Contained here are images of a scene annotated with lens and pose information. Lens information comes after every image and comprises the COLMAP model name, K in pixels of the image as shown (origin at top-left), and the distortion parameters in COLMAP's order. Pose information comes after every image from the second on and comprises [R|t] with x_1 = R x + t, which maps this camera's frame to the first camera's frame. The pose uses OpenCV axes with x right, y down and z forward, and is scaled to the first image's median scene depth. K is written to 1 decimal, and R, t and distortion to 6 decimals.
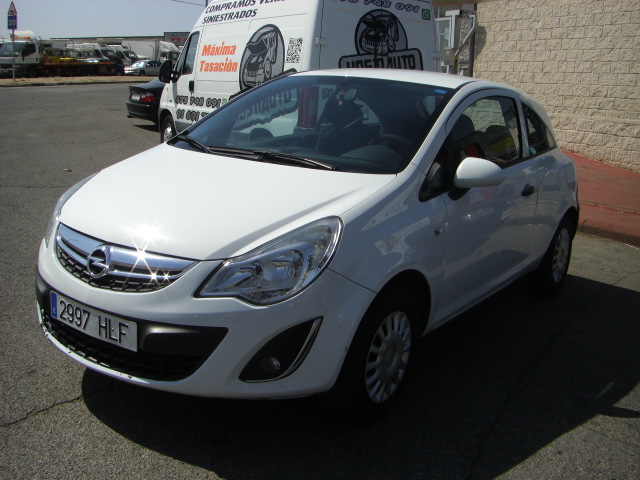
lens RADIAL K [[726.2, 0, 319.8], [0, 726.2, 208.6], [0, 0, 1]] dist [-0.195177, 0.173907]
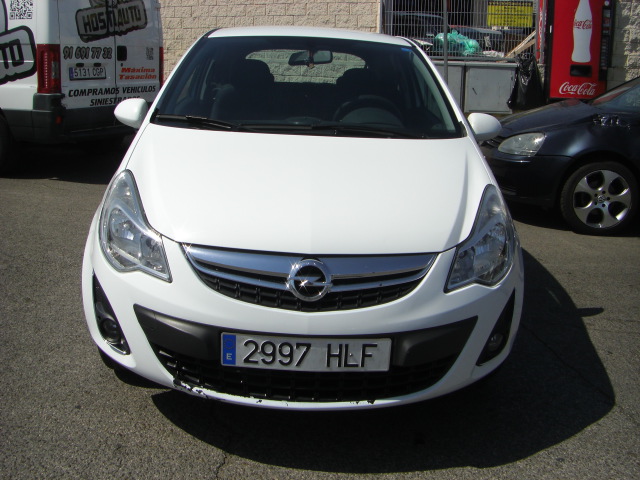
lens RADIAL K [[726.2, 0, 319.8], [0, 726.2, 208.6], [0, 0, 1]] dist [-0.195177, 0.173907]
pose [[0.812094, -0.160740, 0.560951, -0.734713], [0.116373, 0.986614, 0.114238, -0.096573], [-0.571805, -0.027492, 0.819929, 0.315548]]
